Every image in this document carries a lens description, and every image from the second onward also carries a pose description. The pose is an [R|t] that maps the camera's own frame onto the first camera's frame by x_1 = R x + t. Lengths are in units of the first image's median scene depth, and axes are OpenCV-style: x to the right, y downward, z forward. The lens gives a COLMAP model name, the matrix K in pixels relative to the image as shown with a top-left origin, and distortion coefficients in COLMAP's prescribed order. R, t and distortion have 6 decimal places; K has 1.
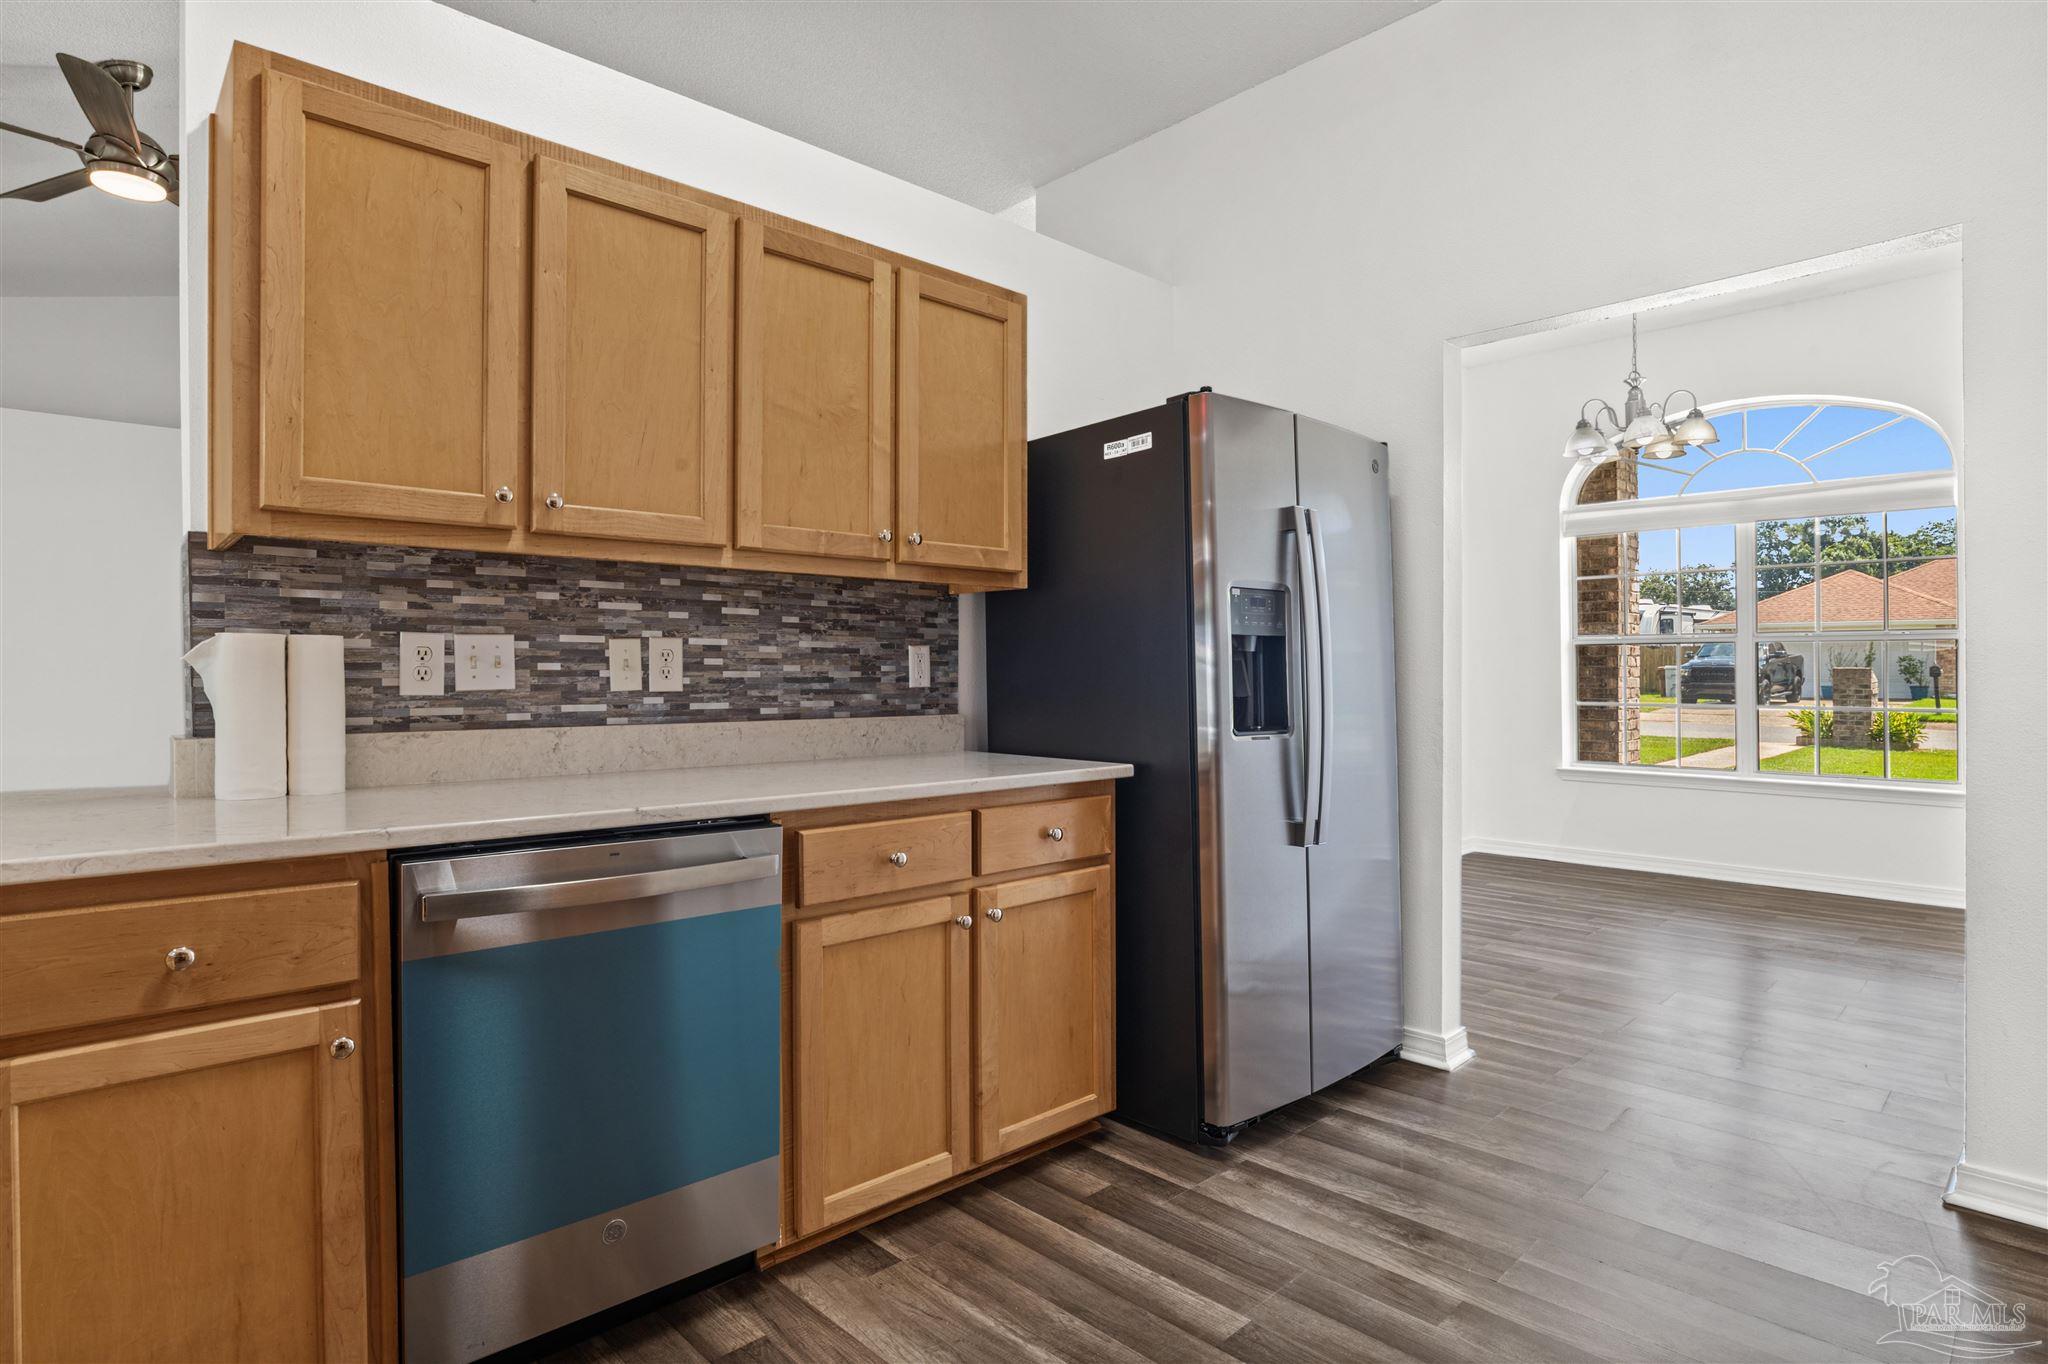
lens RADIAL K [[1055.9, 0, 1012.9], [0, 1055.9, 666.1], [0, 0, 1]] dist [-0.021686, 0.000530]
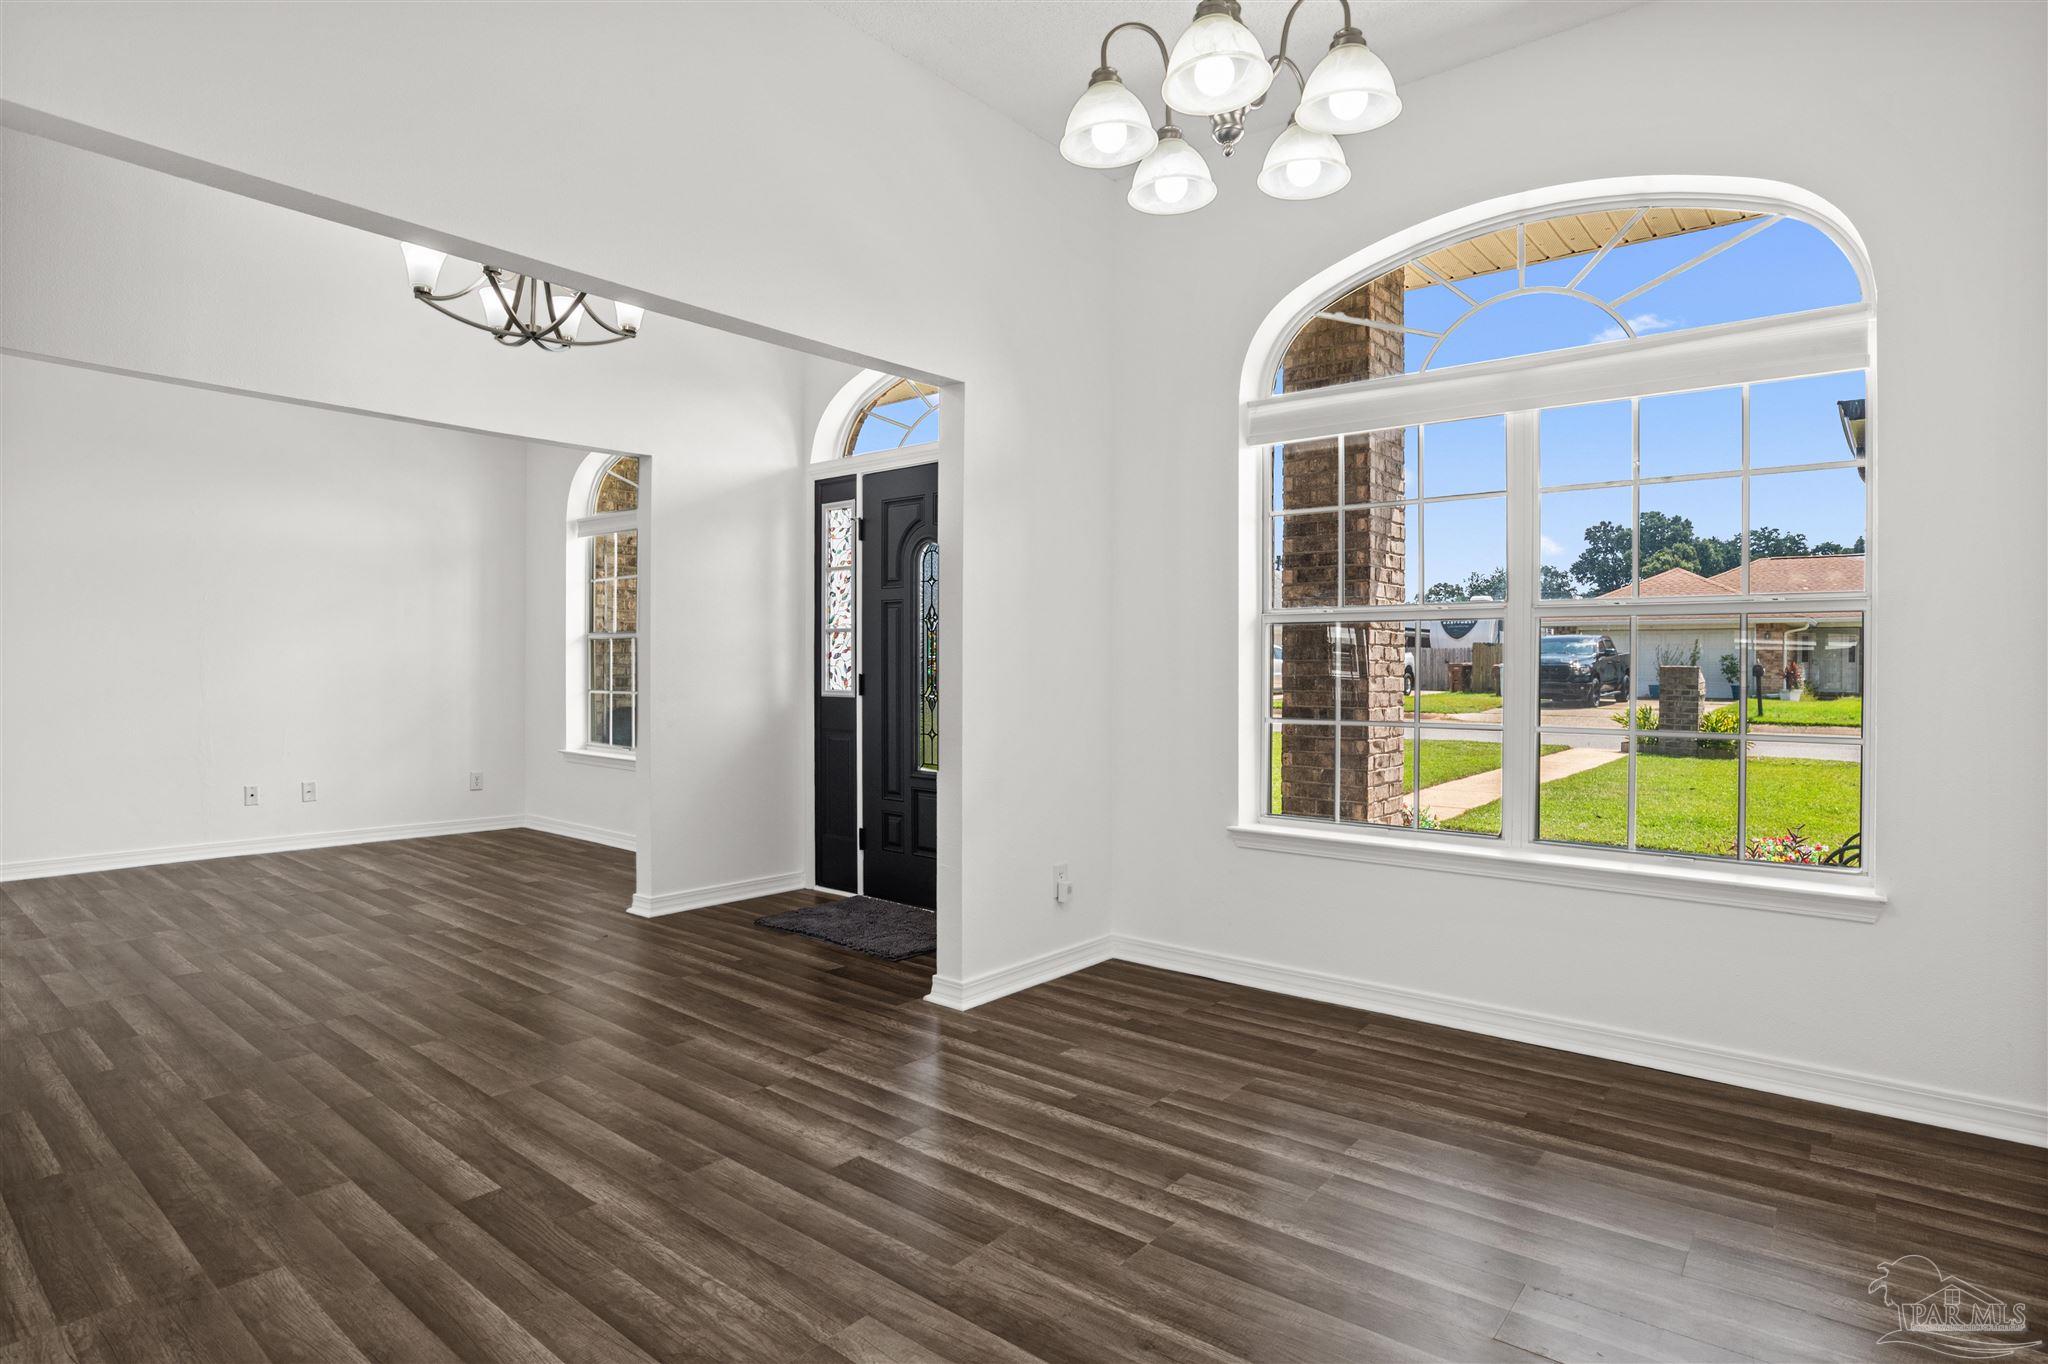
lens RADIAL K [[1055.9, 0, 1036.8], [0, 1055.9, 684.0], [0, 0, 1]] dist [-0.021686, 0.000530]
pose [[0.991513, 0.002848, 0.129973, 0.119199], [-0.005631, 0.999763, 0.021049, 0.000933], [-0.129882, -0.021603, 0.991294, 0.150738]]
